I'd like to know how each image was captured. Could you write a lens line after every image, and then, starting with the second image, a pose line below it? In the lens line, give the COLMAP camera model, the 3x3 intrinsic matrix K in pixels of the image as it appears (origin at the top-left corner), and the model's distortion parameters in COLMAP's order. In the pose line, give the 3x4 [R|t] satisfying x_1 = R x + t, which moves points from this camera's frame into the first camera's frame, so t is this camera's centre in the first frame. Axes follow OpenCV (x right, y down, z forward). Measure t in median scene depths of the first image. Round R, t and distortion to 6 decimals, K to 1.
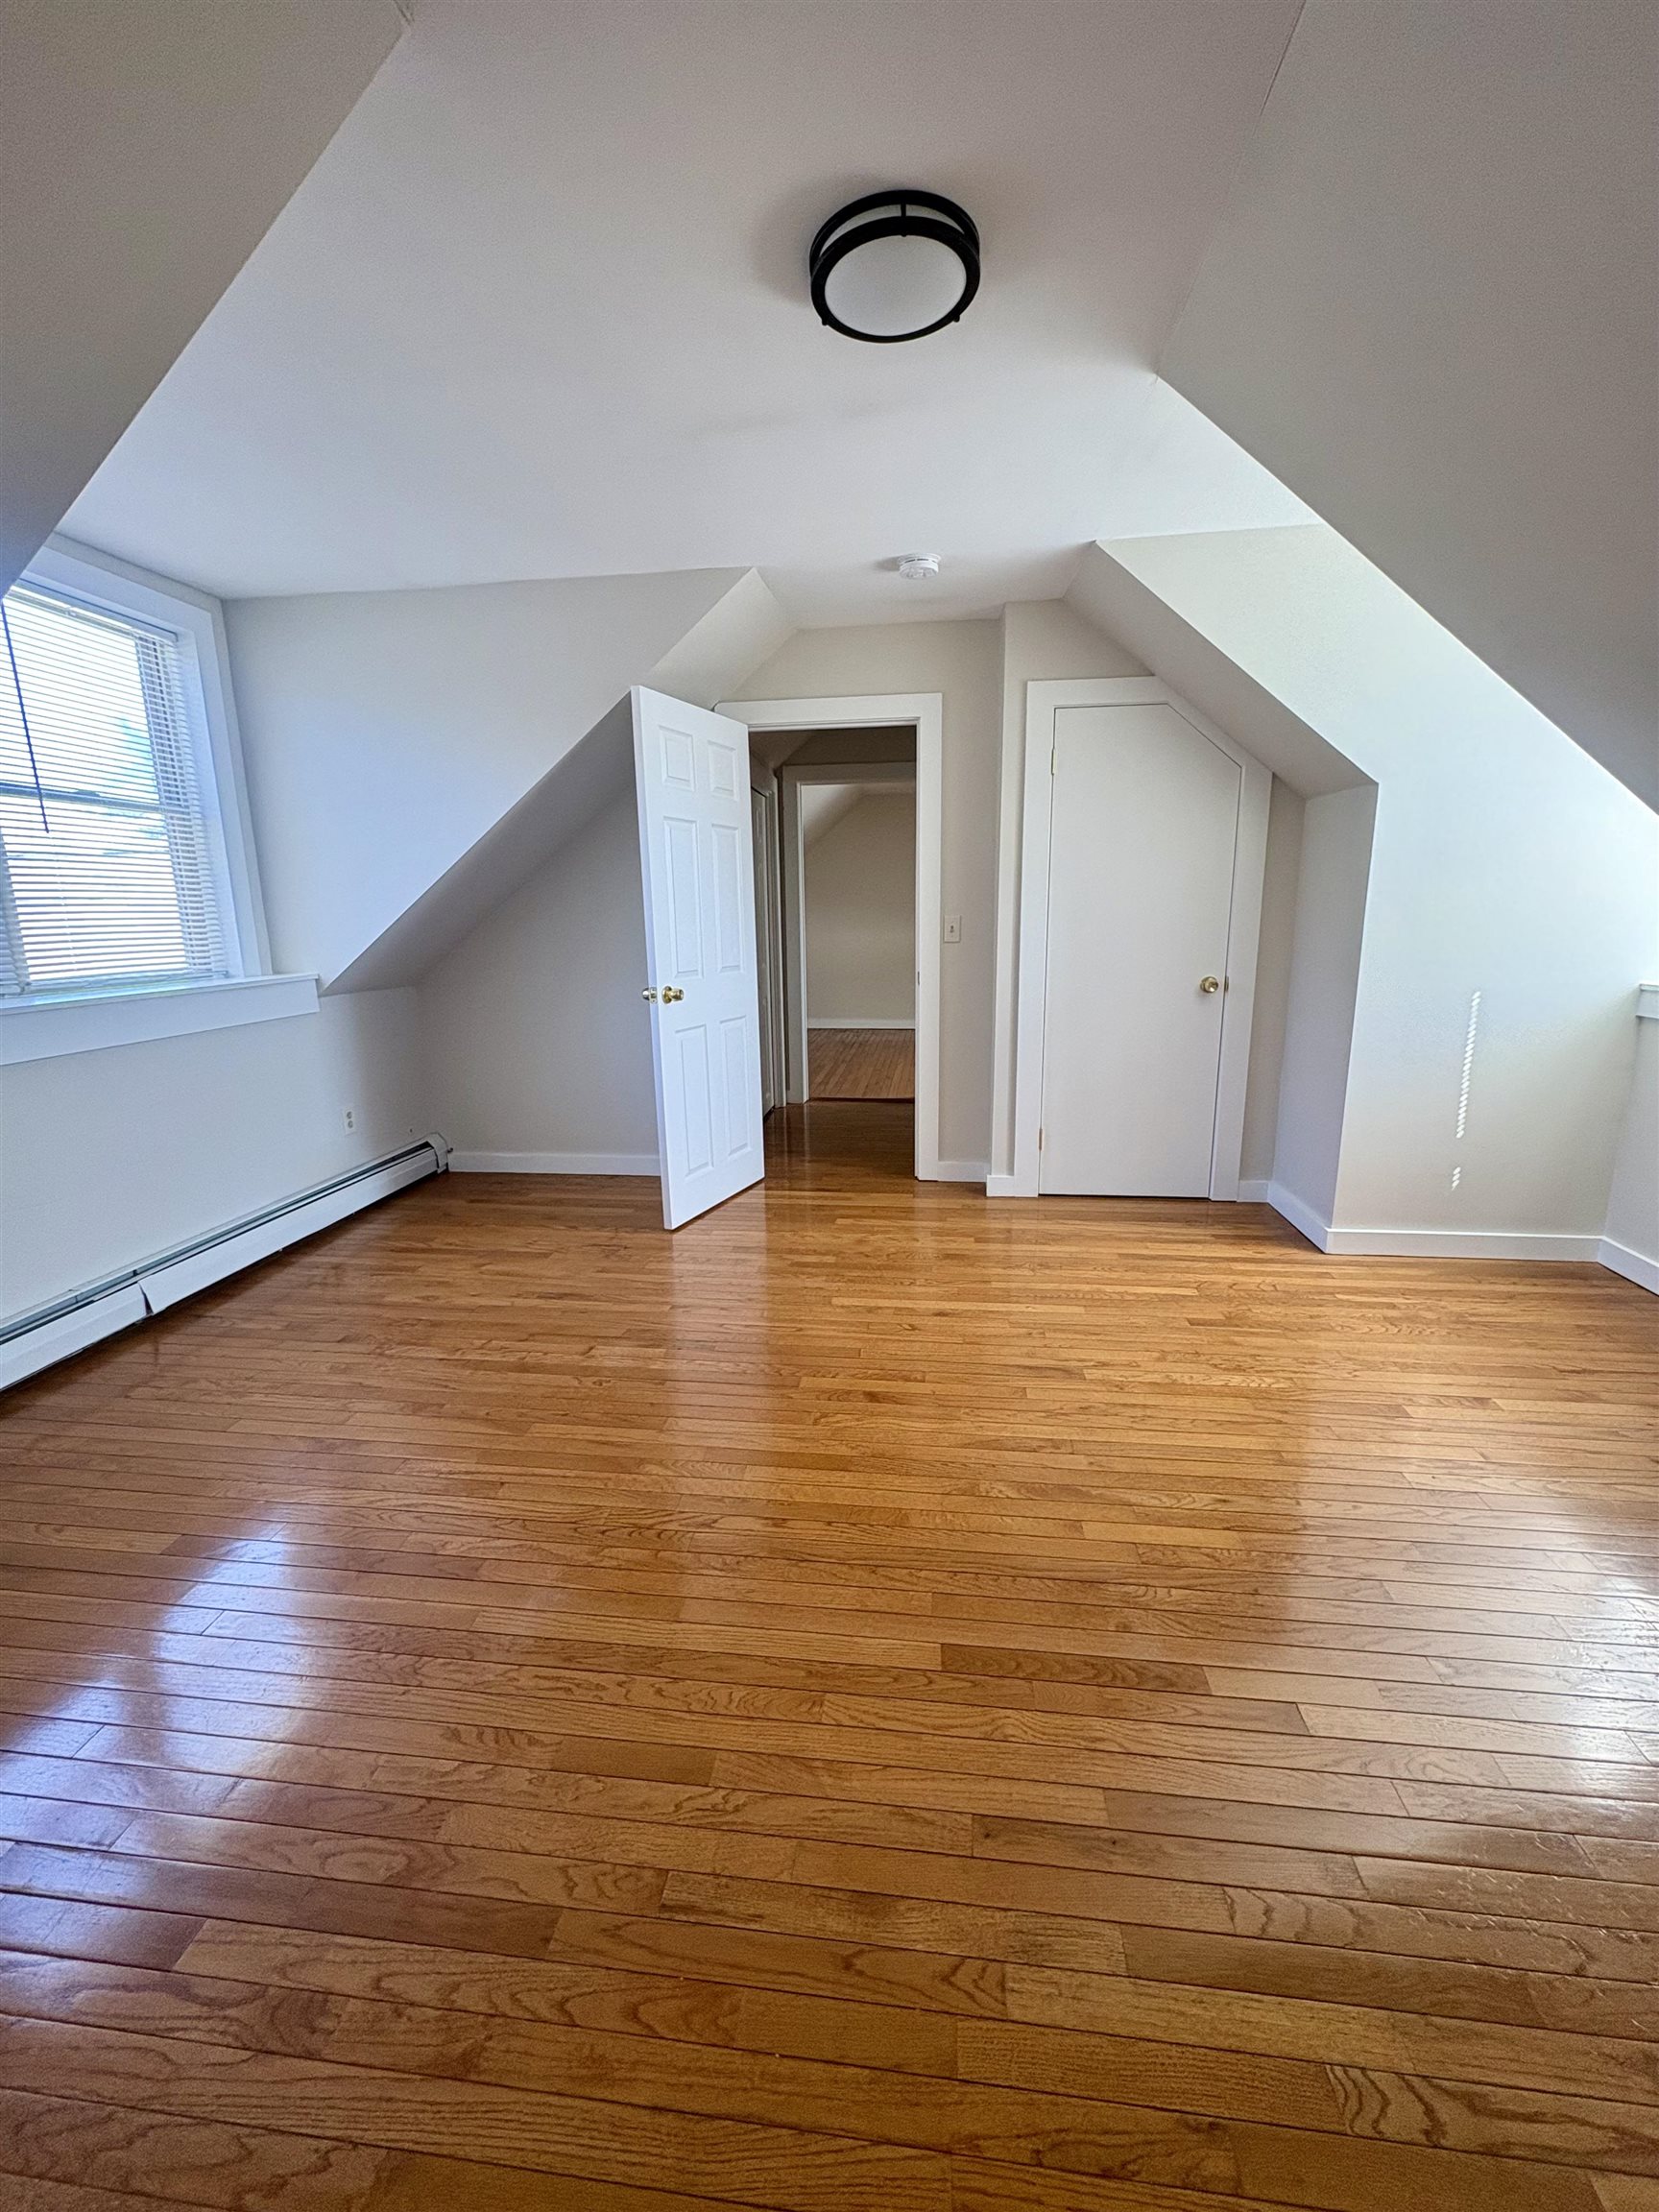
lens RADIAL K [[880.8, 0, 829.5], [0, 880.8, 1106.0], [0, 0, 1]] dist [0.000587, 0.000003]
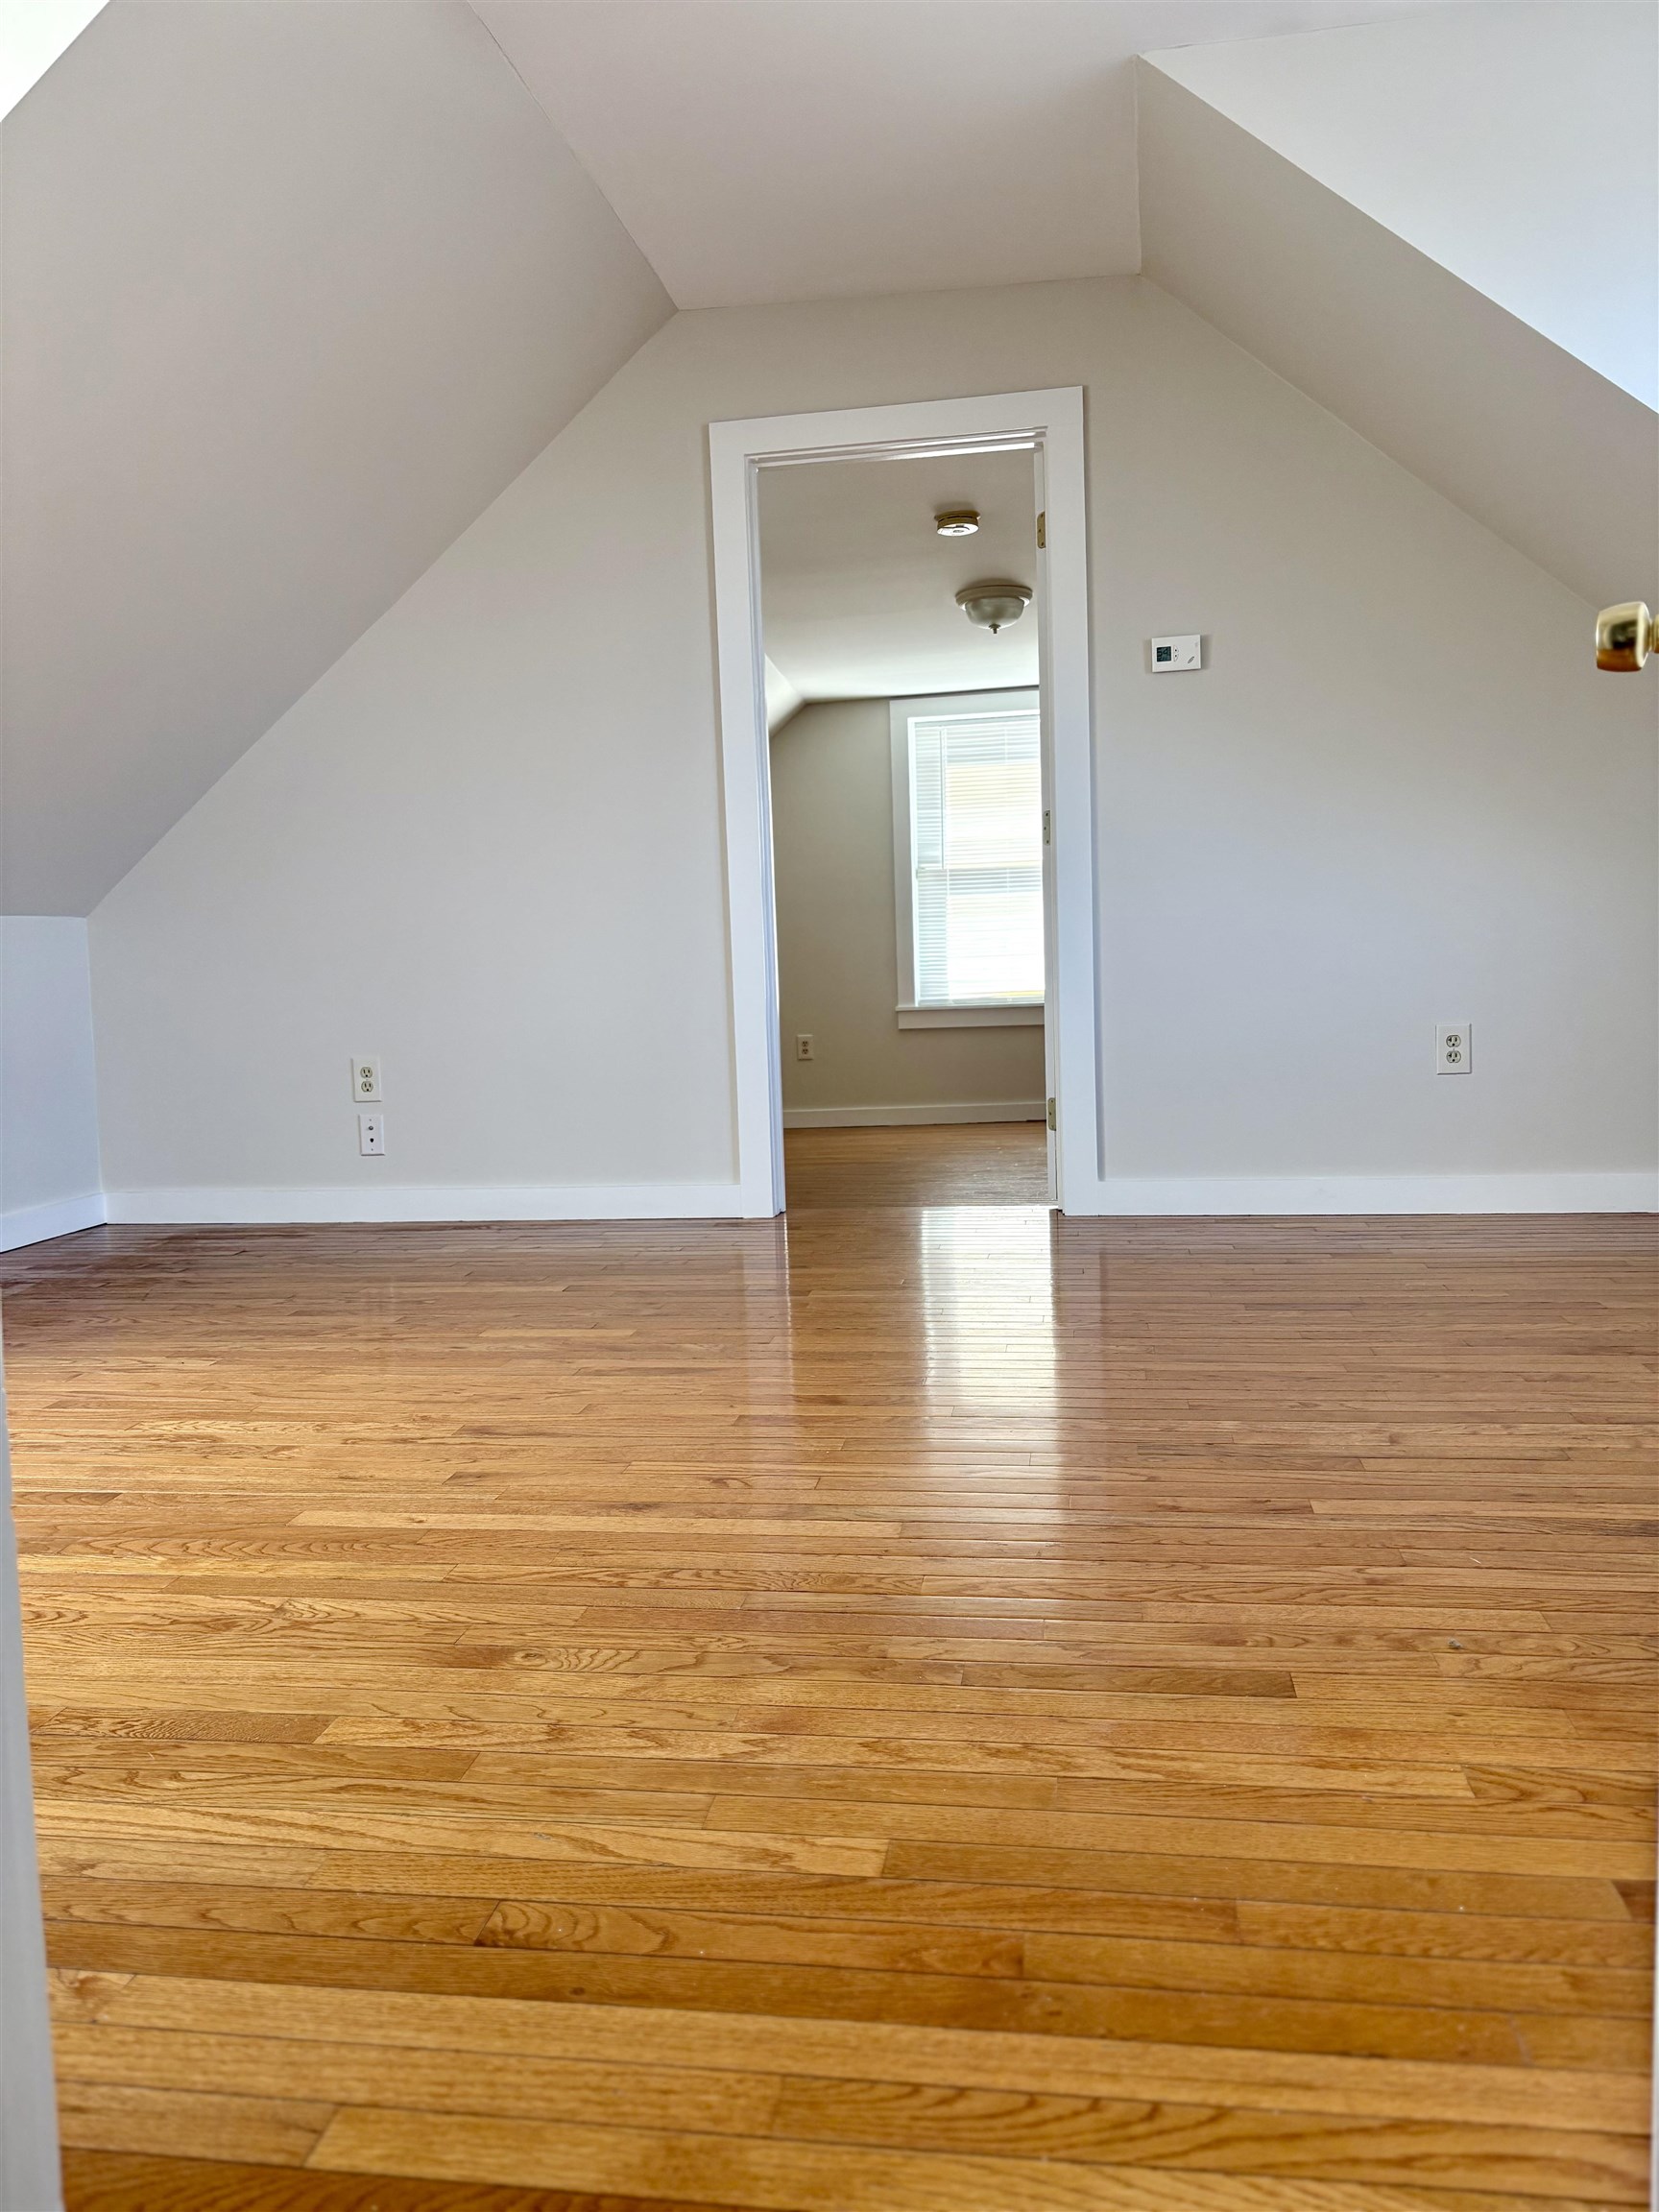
lens RADIAL K [[1674.4, 0, 829.5], [0, 1674.4, 1106.0], [0, 0, 1]] dist [-0.001139, -0.001139]
pose [[-0.998312, 0.042576, 0.039510, -0.002851], [0.052423, 0.953363, 0.297239, -0.170758], [-0.025012, 0.298809, -0.953985, 1.632376]]
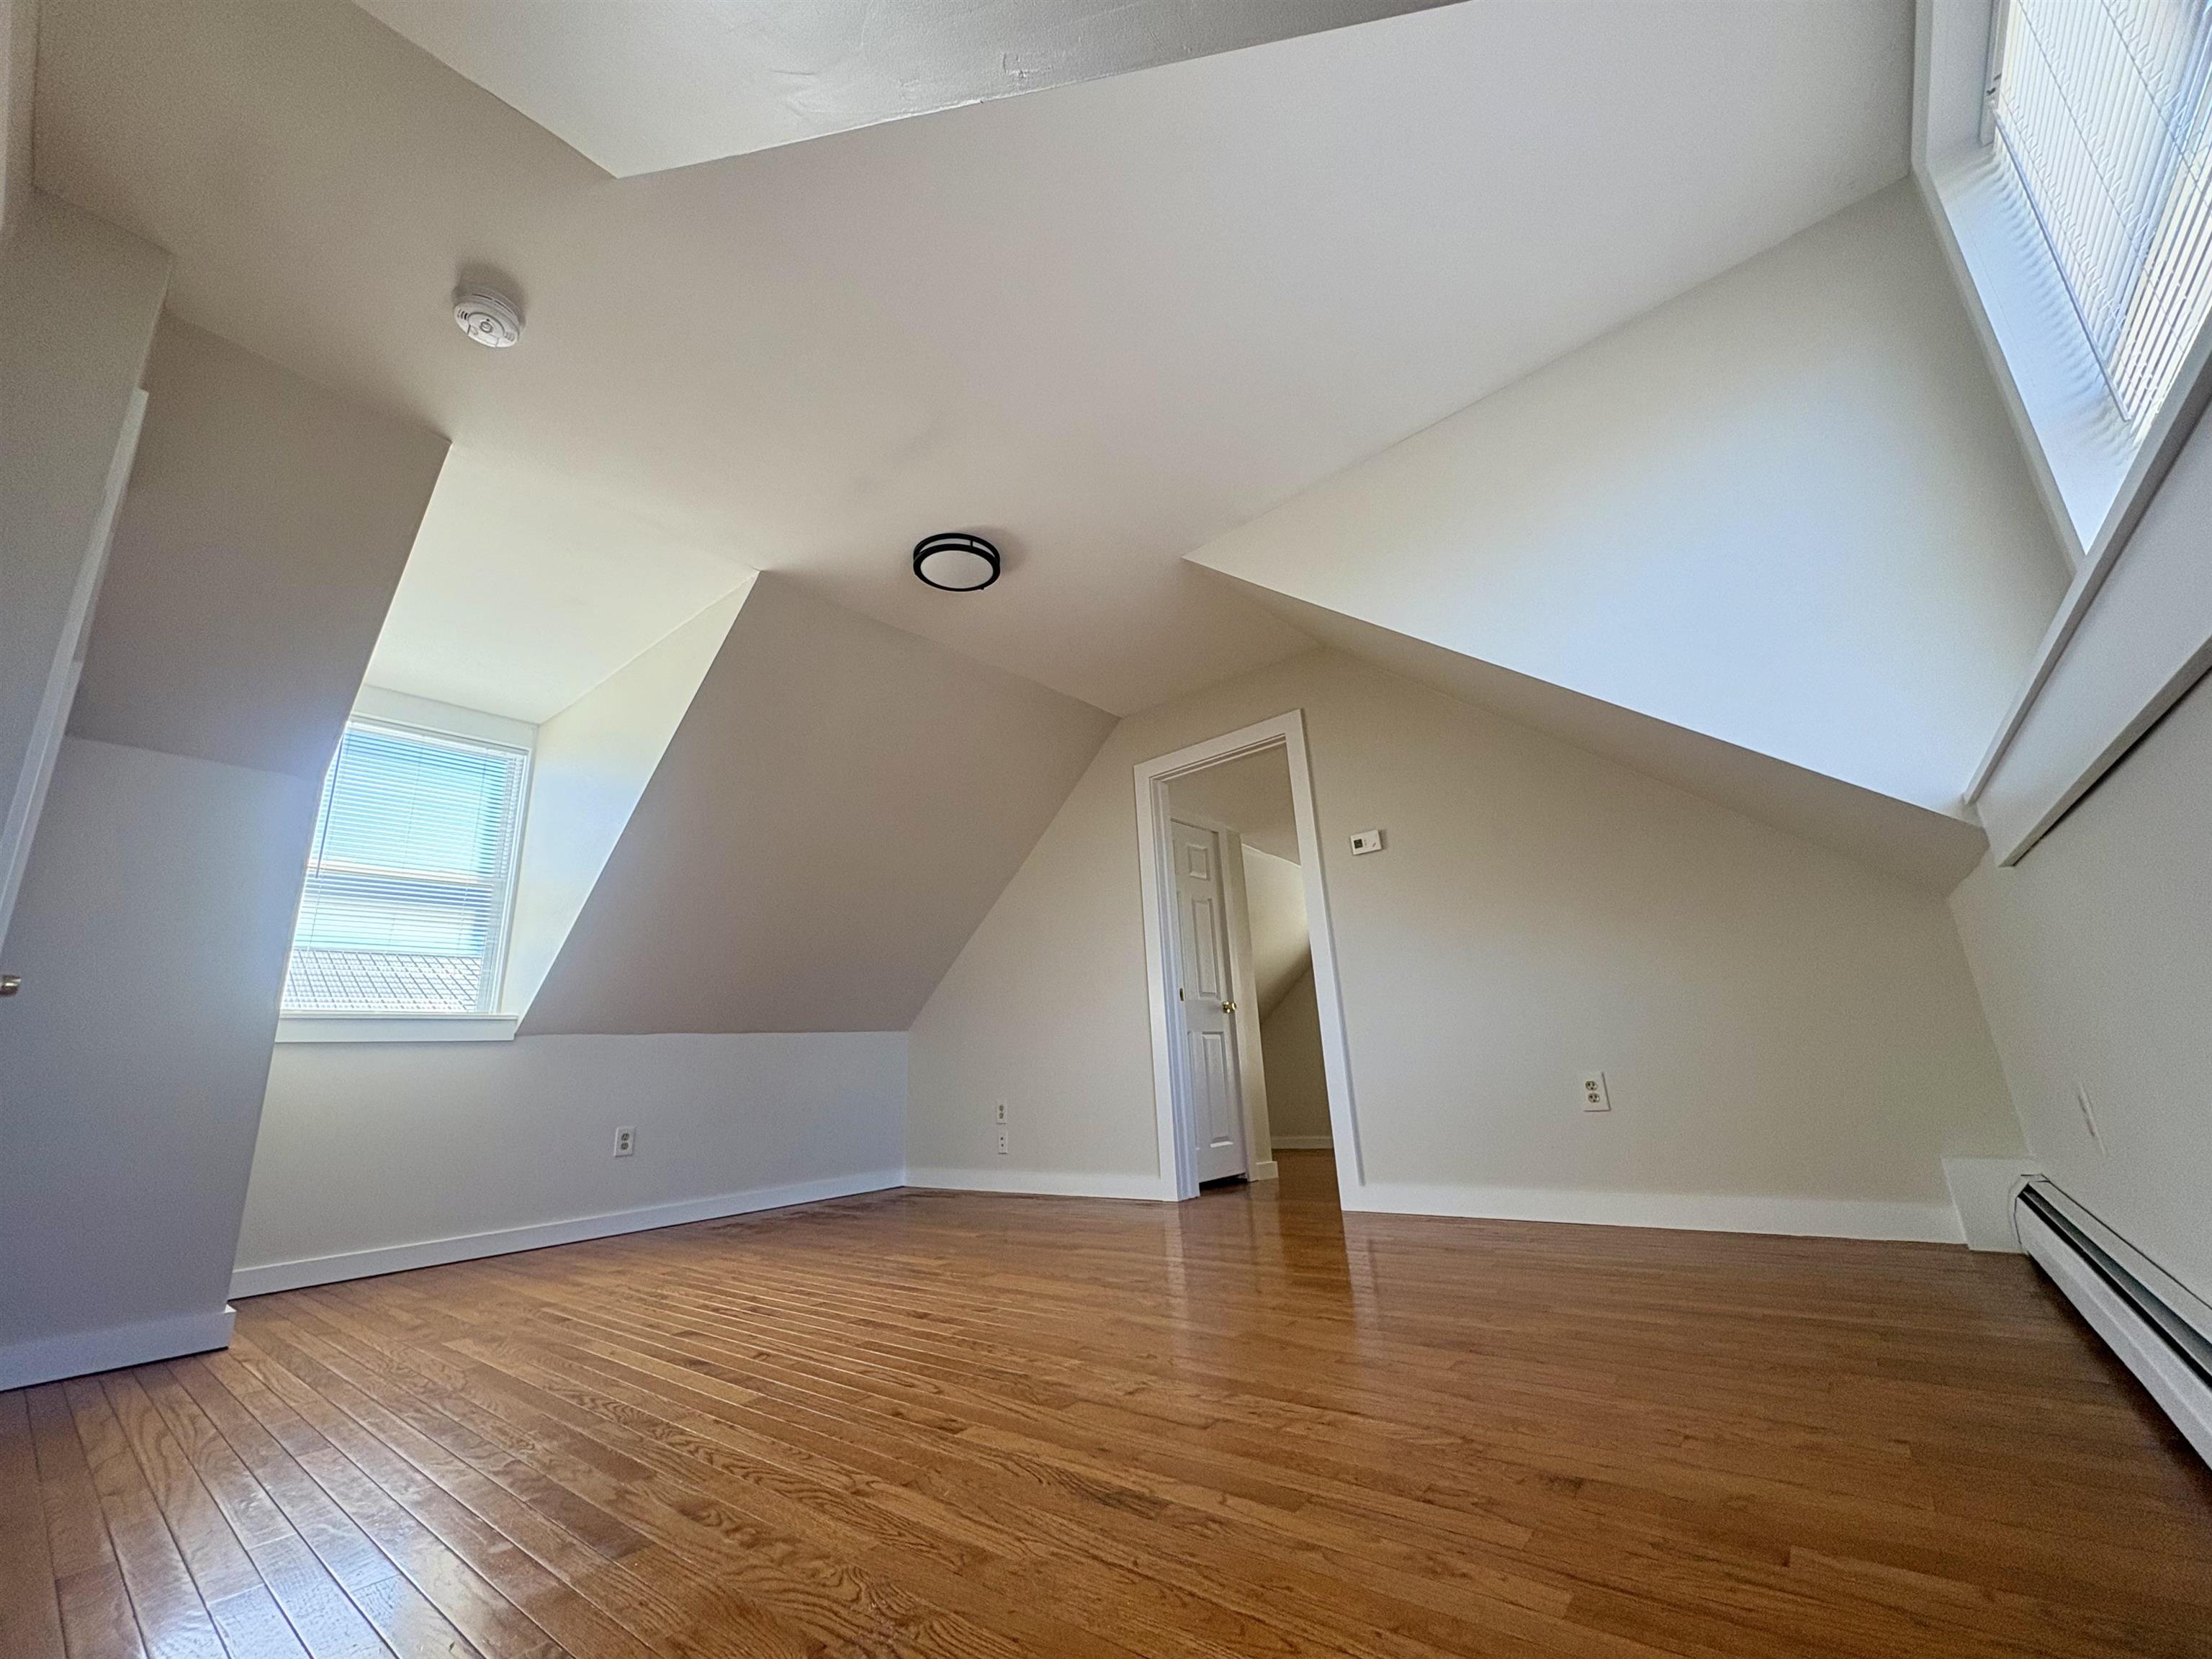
lens RADIAL K [[880.8, 0, 1106.0], [0, 880.8, 829.5], [0, 0, 1]] dist [0.000587, 0.000003]
pose [[-0.840140, 0.201699, 0.503470, -0.593044], [0.181100, 0.979326, -0.090132, -0.068704], [-0.511241, 0.015455, -0.859299, 1.391439]]
